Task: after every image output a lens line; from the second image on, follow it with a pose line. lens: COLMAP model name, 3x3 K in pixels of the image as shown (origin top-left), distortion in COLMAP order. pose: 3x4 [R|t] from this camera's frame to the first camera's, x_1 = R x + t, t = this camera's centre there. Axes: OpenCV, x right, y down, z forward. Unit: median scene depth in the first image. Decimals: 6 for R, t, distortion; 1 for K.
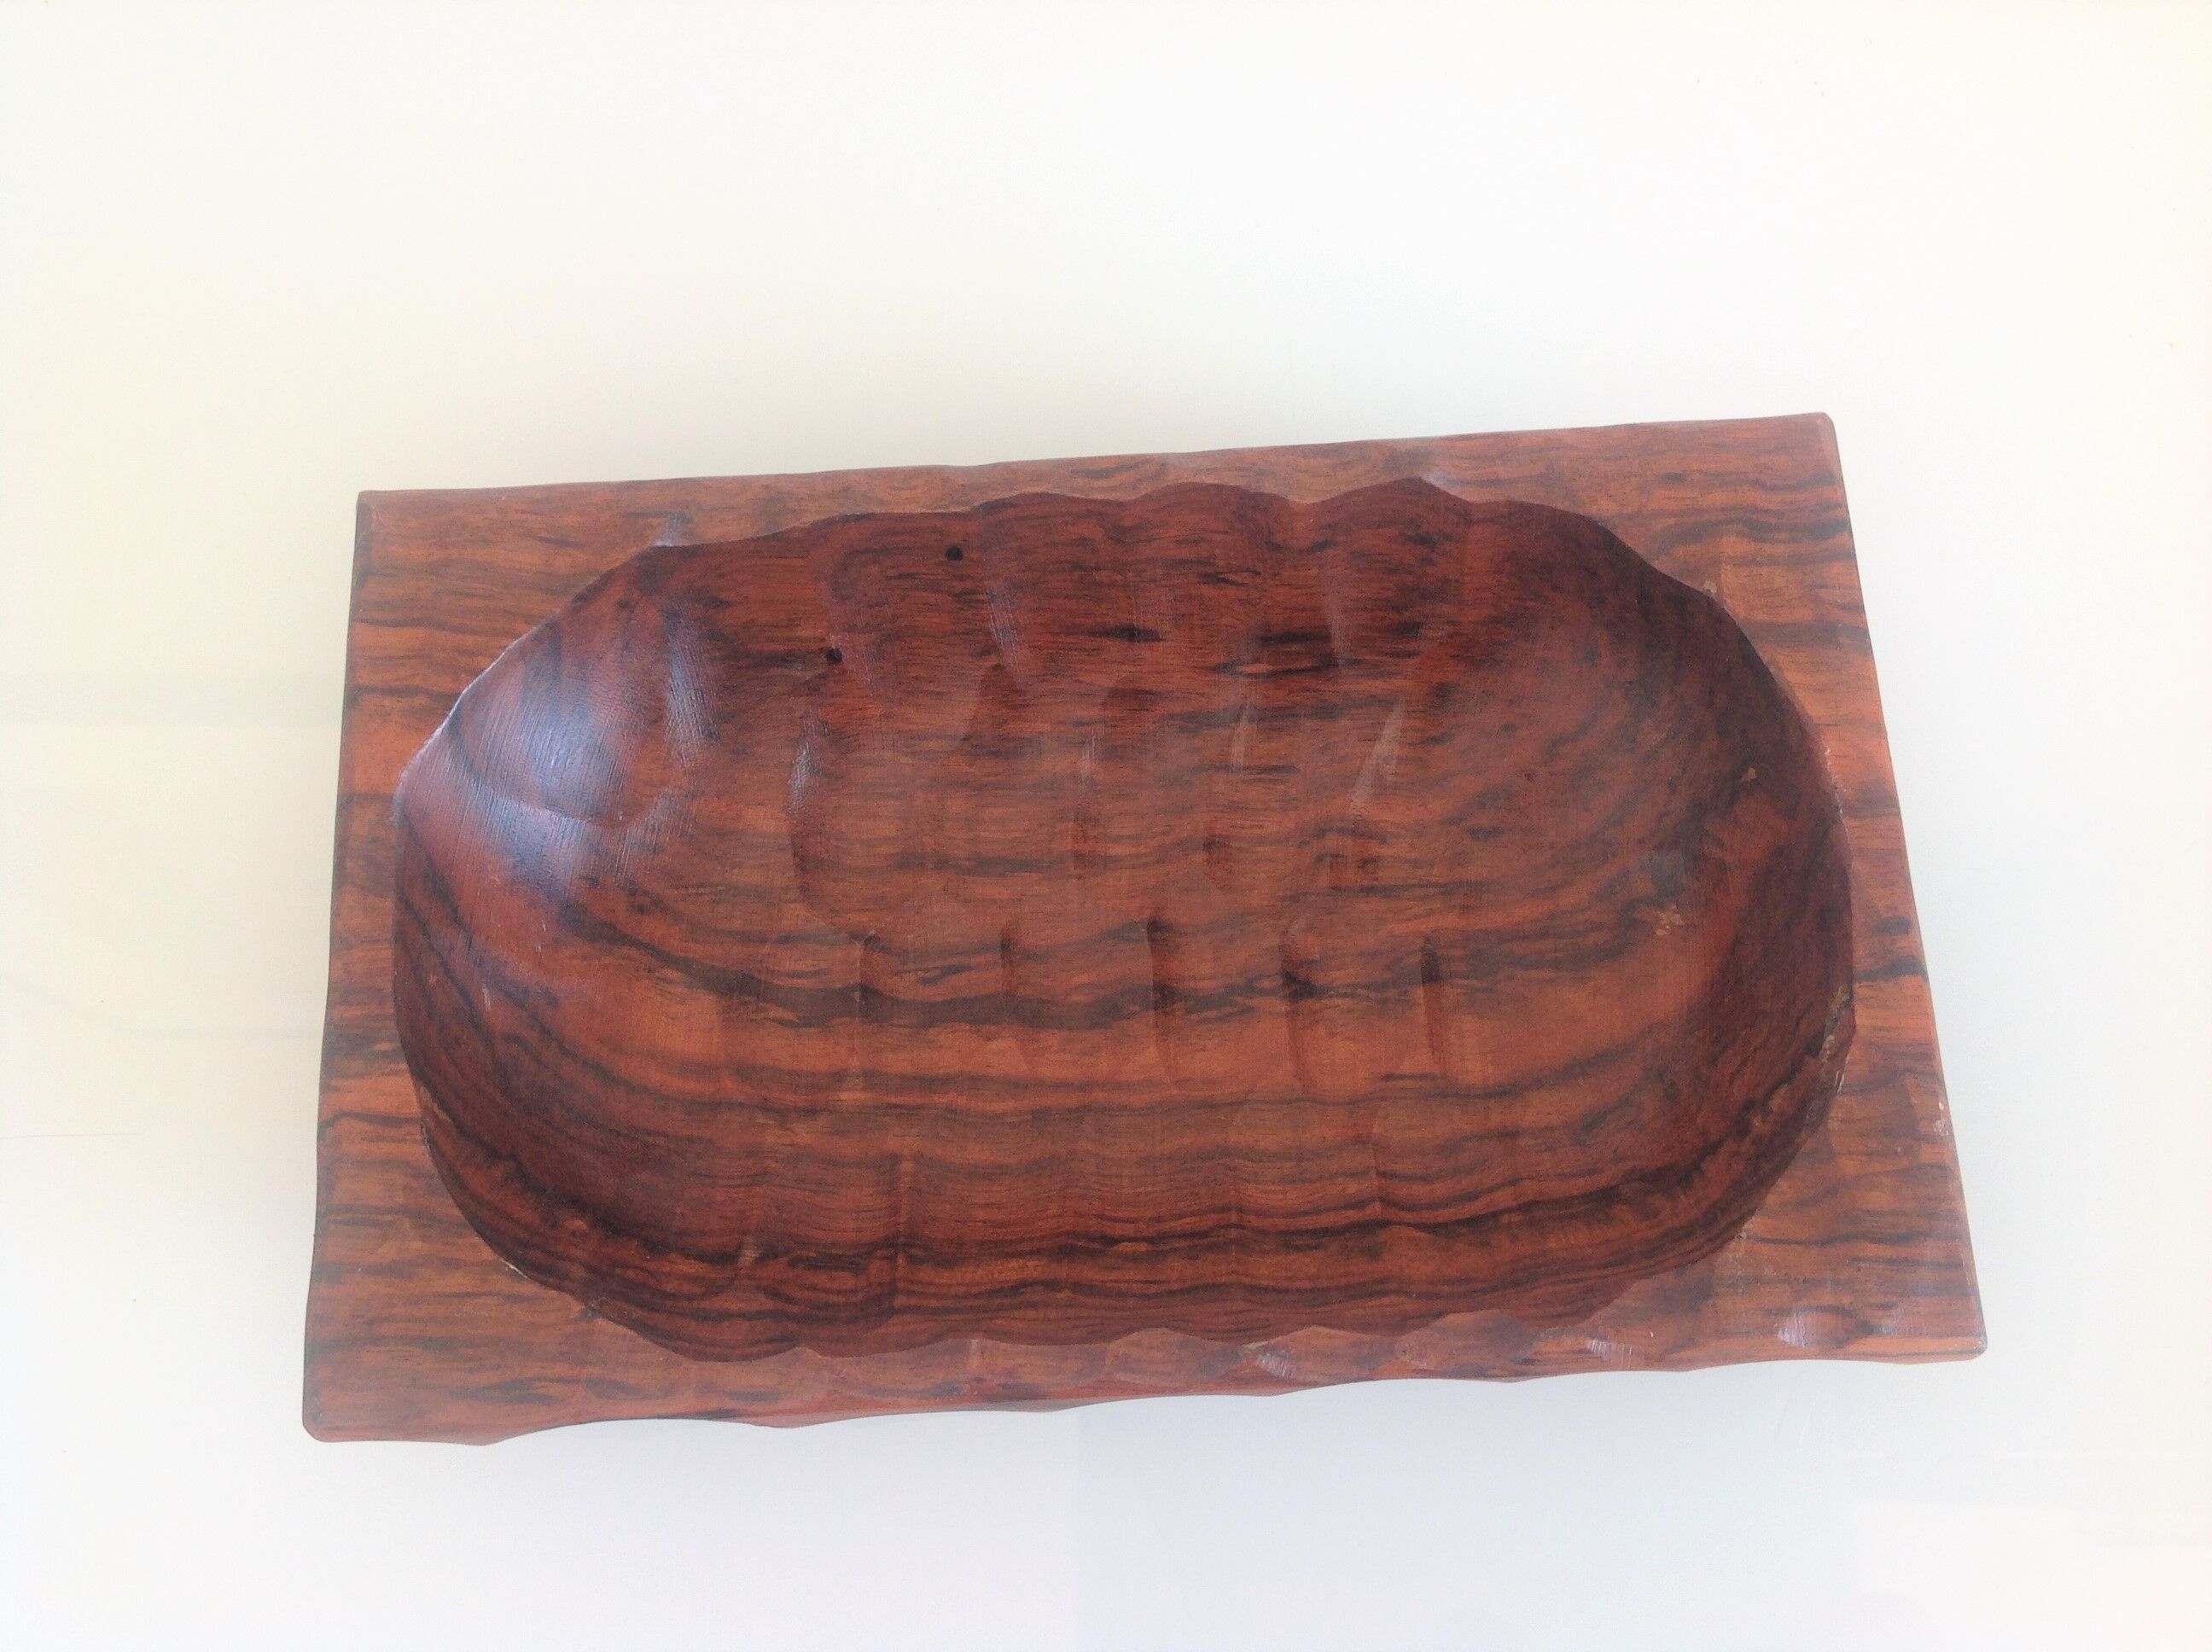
lens RADIAL K [[2076.9, 0, 1112.7], [0, 2076.9, 832.2], [0, 0, 1]] dist [0.082154, -0.188951]
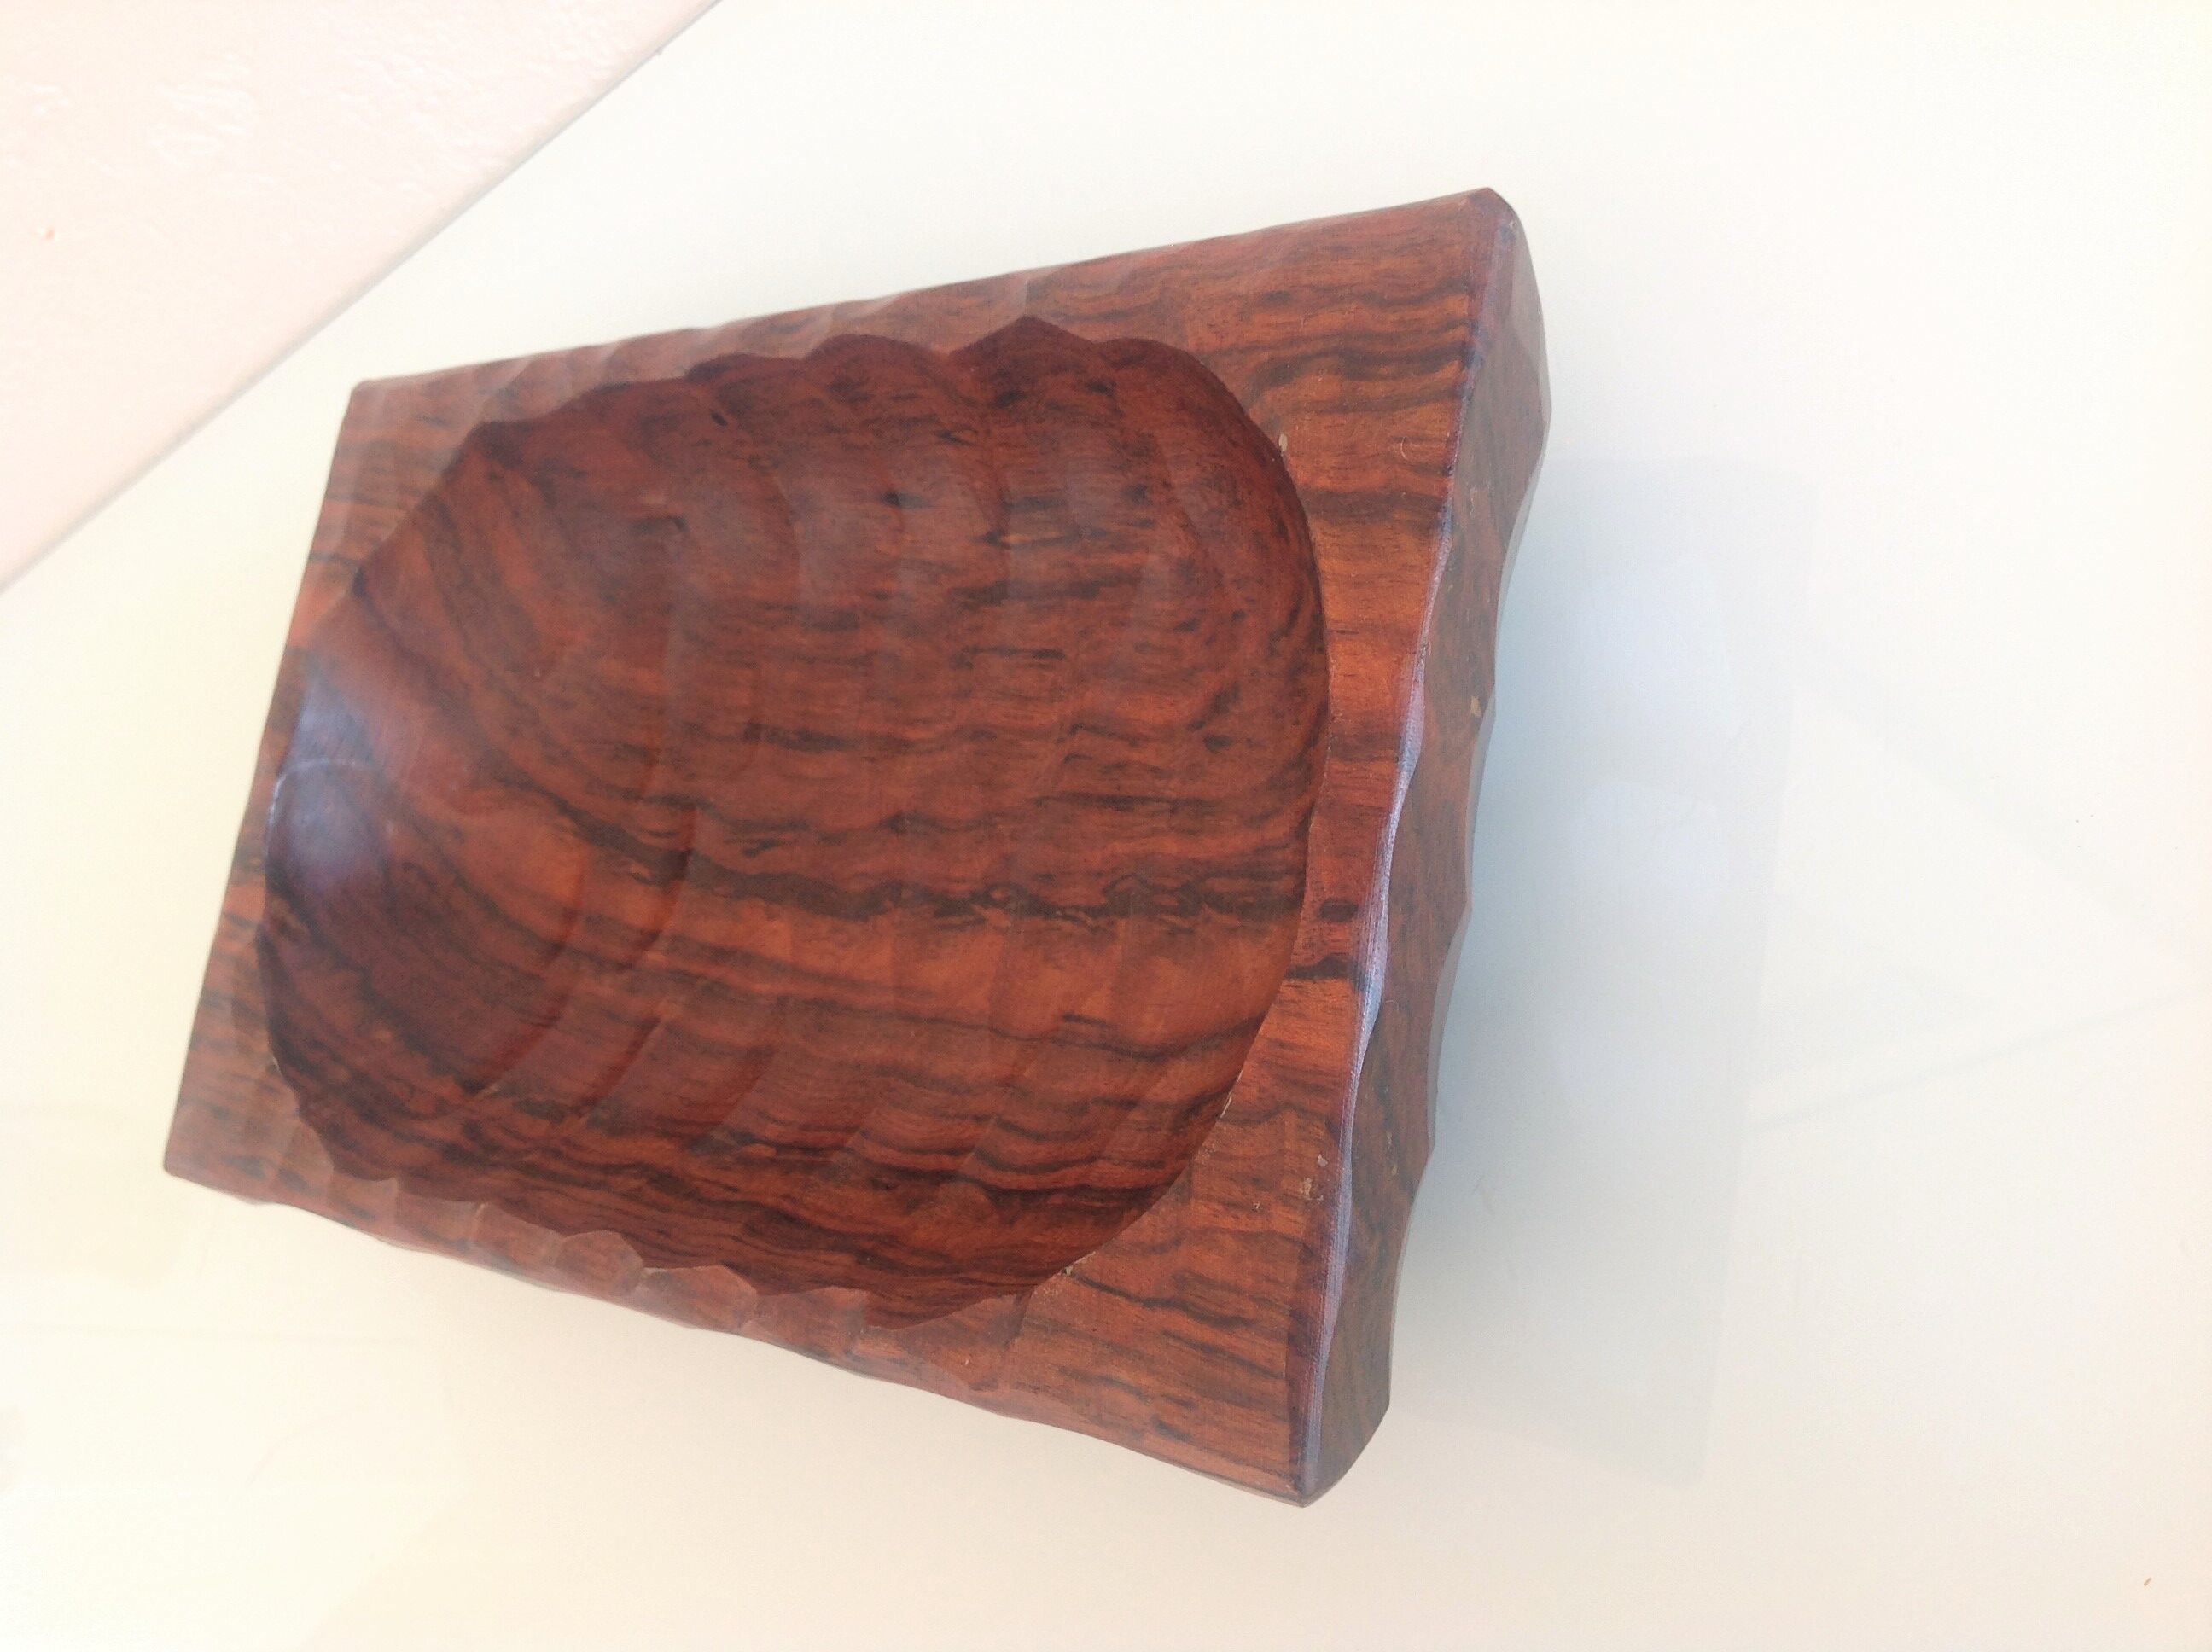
lens RADIAL K [[2144.2, 0, 1115.0], [0, 2144.2, 817.1], [0, 0, 1]] dist [0.094359, -0.218484]
pose [[0.764288, 0.090569, -0.638483, 0.707851], [-0.035721, 0.994514, 0.098313, -0.053333], [0.643884, -0.052332, 0.763331, 0.333749]]
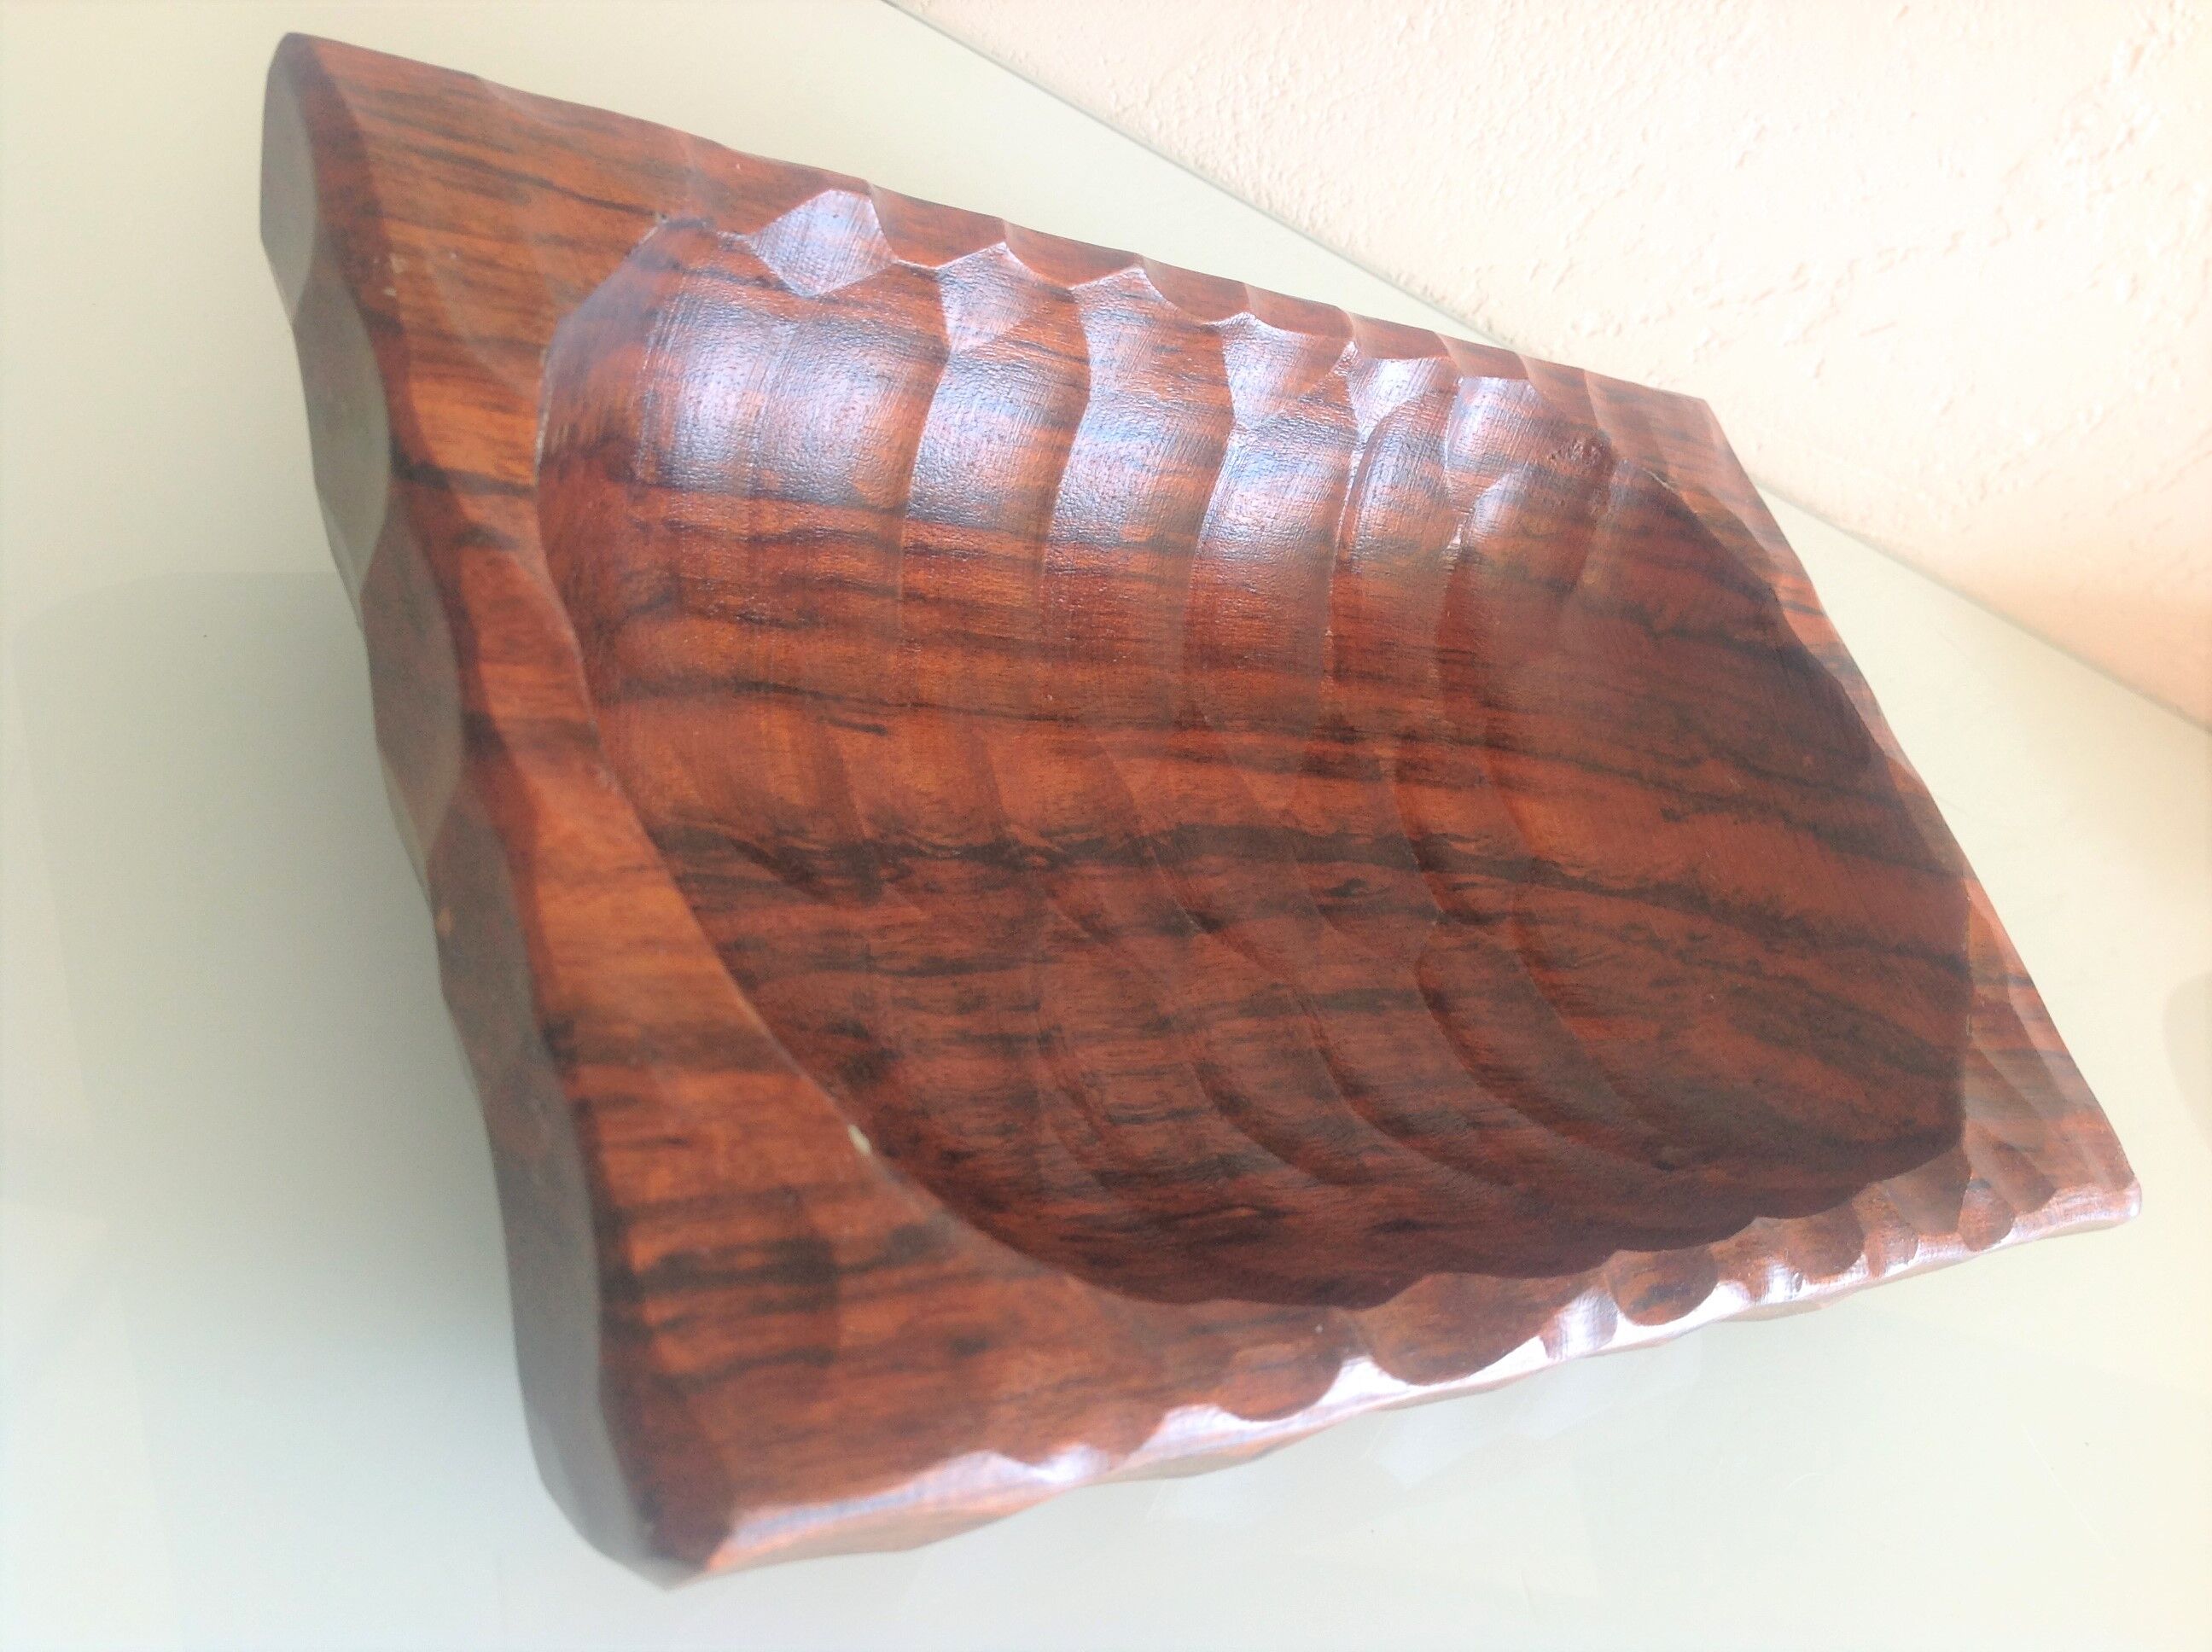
lens RADIAL K [[2144.2, 0, 1115.0], [0, 2144.2, 817.1], [0, 0, 1]] dist [0.094359, -0.218484]
pose [[-0.760342, -0.065584, -0.646204, 0.553117], [-0.437986, -0.682896, 0.584655, -0.378327], [-0.479634, 0.727566, 0.490510, 0.610804]]
